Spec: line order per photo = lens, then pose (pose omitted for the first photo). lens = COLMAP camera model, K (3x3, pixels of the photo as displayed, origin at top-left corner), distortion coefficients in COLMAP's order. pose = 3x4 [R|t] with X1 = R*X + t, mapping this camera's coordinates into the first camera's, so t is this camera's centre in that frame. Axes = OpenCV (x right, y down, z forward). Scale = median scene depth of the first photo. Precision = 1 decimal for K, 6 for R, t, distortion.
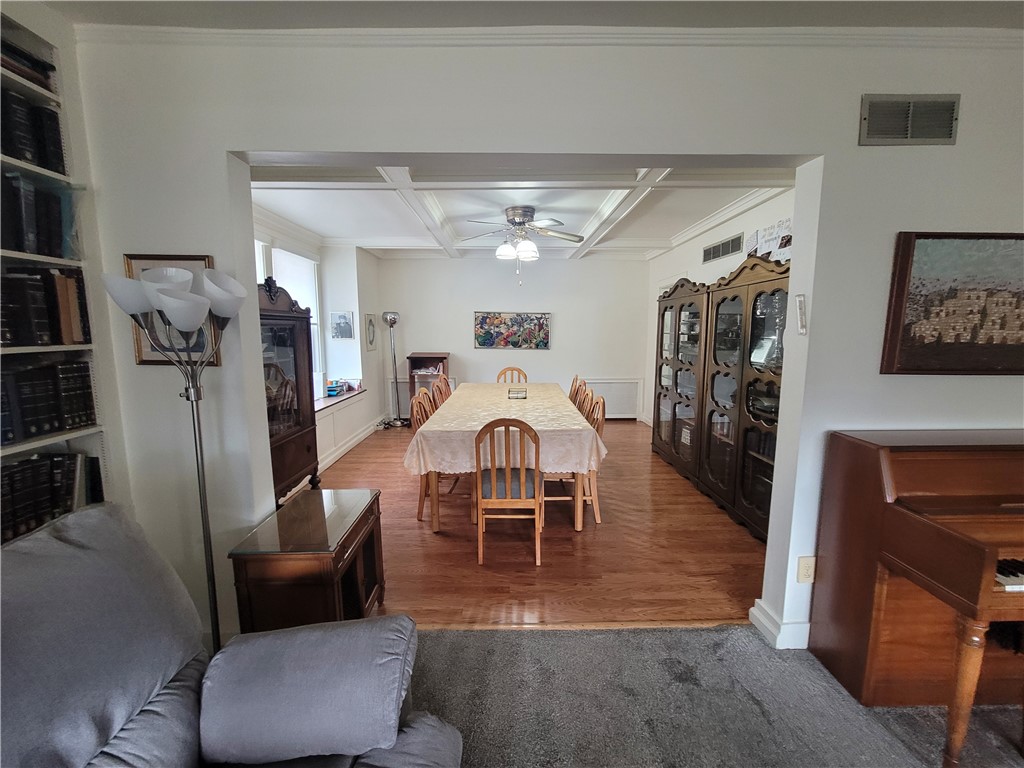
lens RADIAL K [[417.3, 0, 512.0], [0, 417.3, 384.0], [0, 0, 1]] dist [-0.003608, 0.000243]
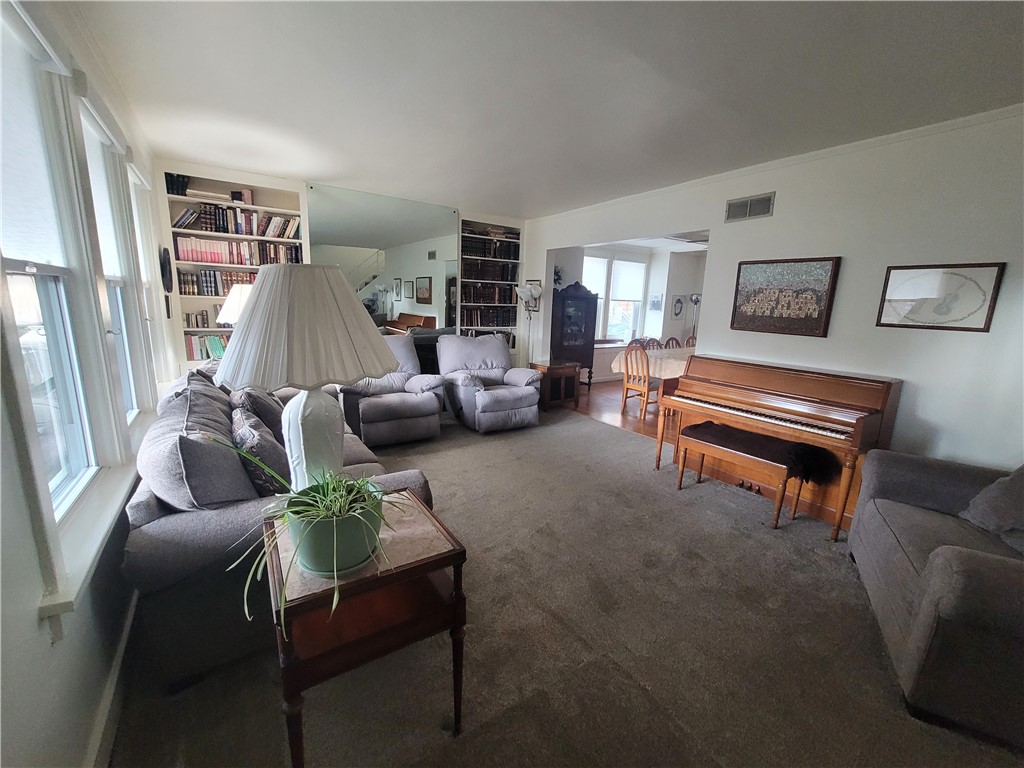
lens RADIAL K [[417.3, 0, 512.0], [0, 417.3, 384.0], [0, 0, 1]] dist [-0.003608, 0.000243]
pose [[0.547466, 0.182997, -0.816574, 2.118573], [-0.141060, 0.982014, 0.125500, 0.142281], [0.824853, 0.046479, 0.563433, -1.108907]]
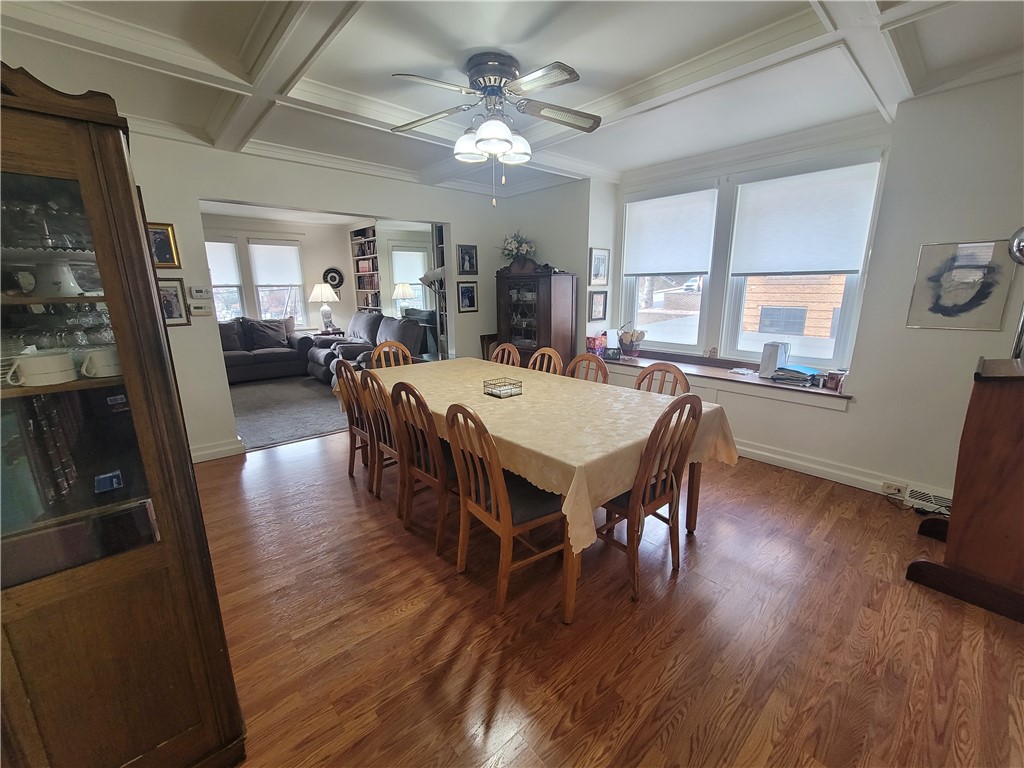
lens RADIAL K [[417.3, 0, 512.0], [0, 417.3, 384.0], [0, 0, 1]] dist [-0.003608, 0.000243]
pose [[-0.745086, 0.162953, -0.646755, 1.006631], [-0.071350, 0.944656, 0.320209, -0.463923], [0.663141, 0.284729, -0.692224, 3.573107]]
